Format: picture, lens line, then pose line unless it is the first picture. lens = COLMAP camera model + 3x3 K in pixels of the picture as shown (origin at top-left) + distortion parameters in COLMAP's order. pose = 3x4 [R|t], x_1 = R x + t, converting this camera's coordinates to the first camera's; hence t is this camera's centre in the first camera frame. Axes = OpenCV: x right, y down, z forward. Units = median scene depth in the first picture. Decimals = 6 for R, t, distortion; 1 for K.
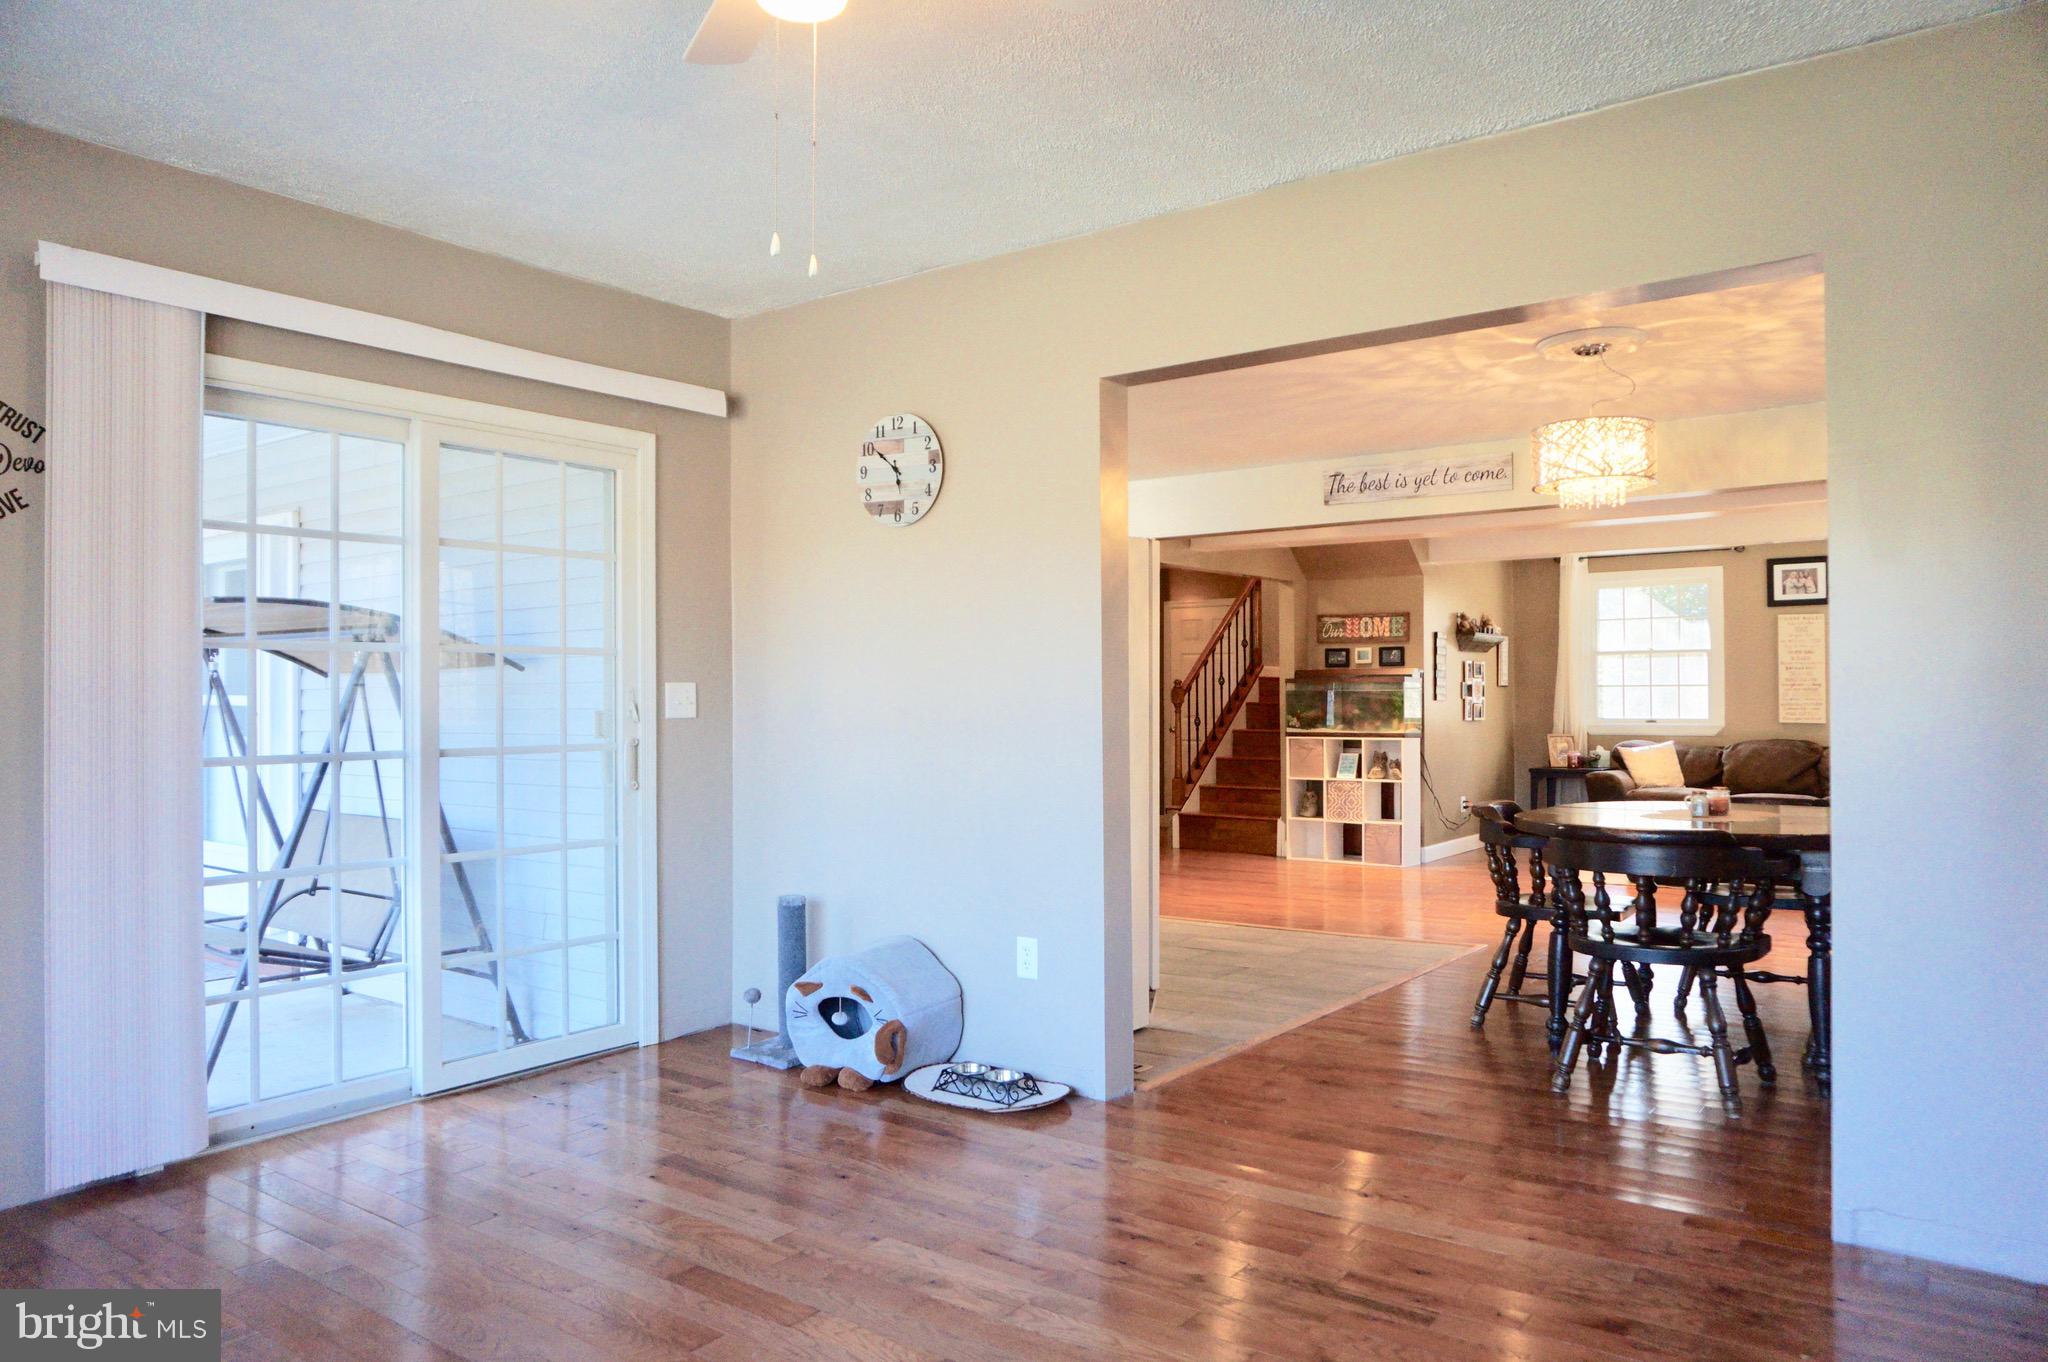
lens RADIAL K [[1372.6, 0, 1024.0], [0, 1372.6, 681.0], [0, 0, 1]] dist [-0.032275, 0.027257]
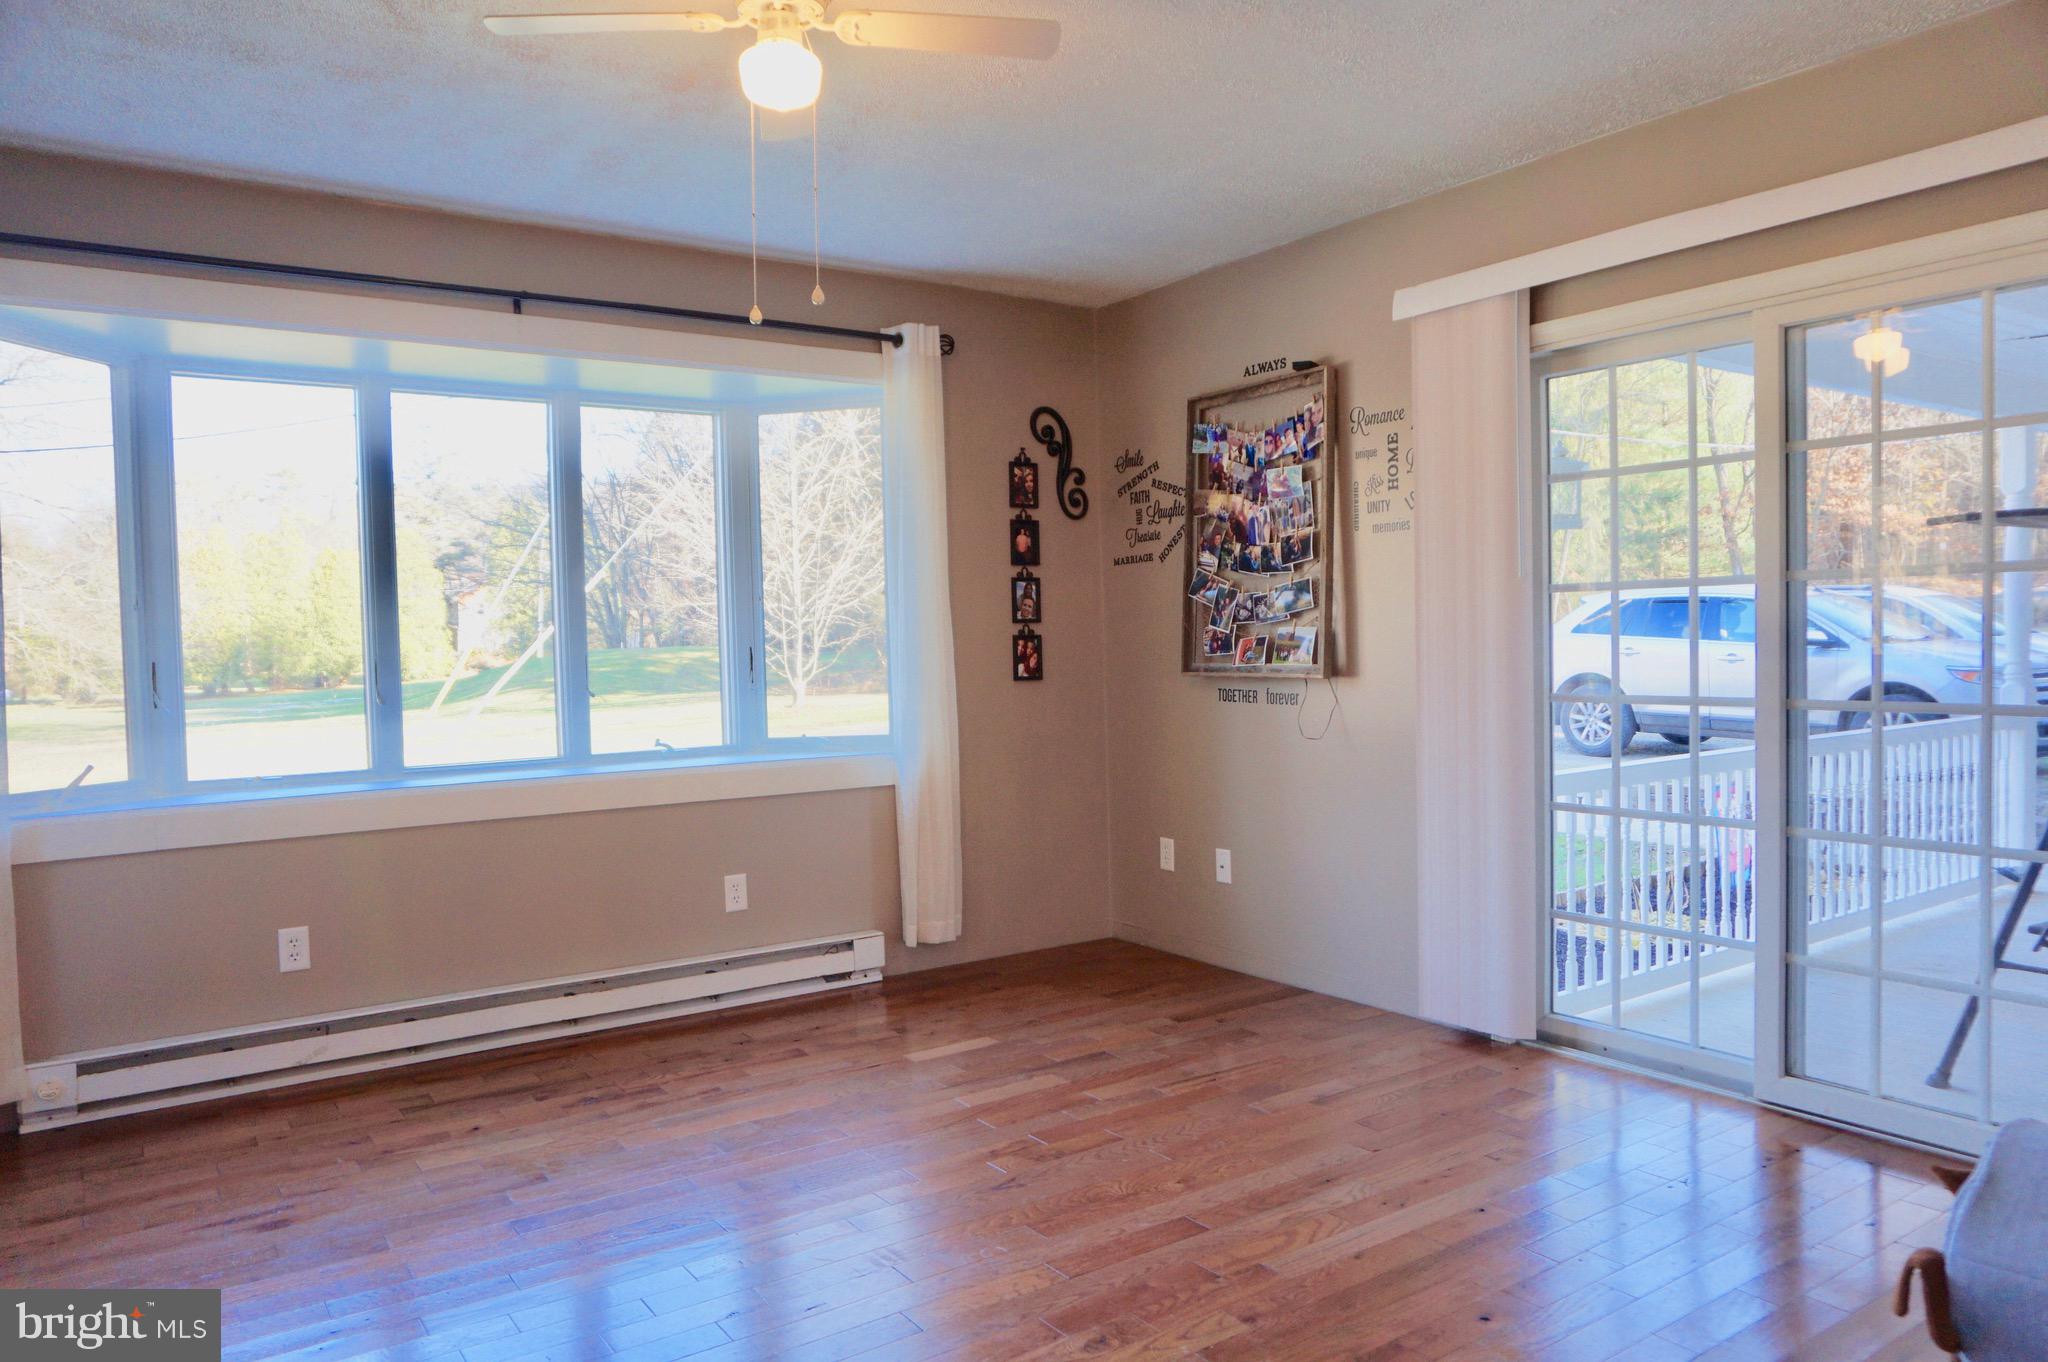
lens RADIAL K [[1372.6, 0, 1024.0], [0, 1372.6, 681.0], [0, 0, 1]] dist [-0.032275, 0.027257]
pose [[-0.315302, 0.040412, -0.948131, 0.581569], [0.028781, 0.999041, 0.033011, -0.003008], [0.948555, -0.016879, -0.316162, 0.956847]]
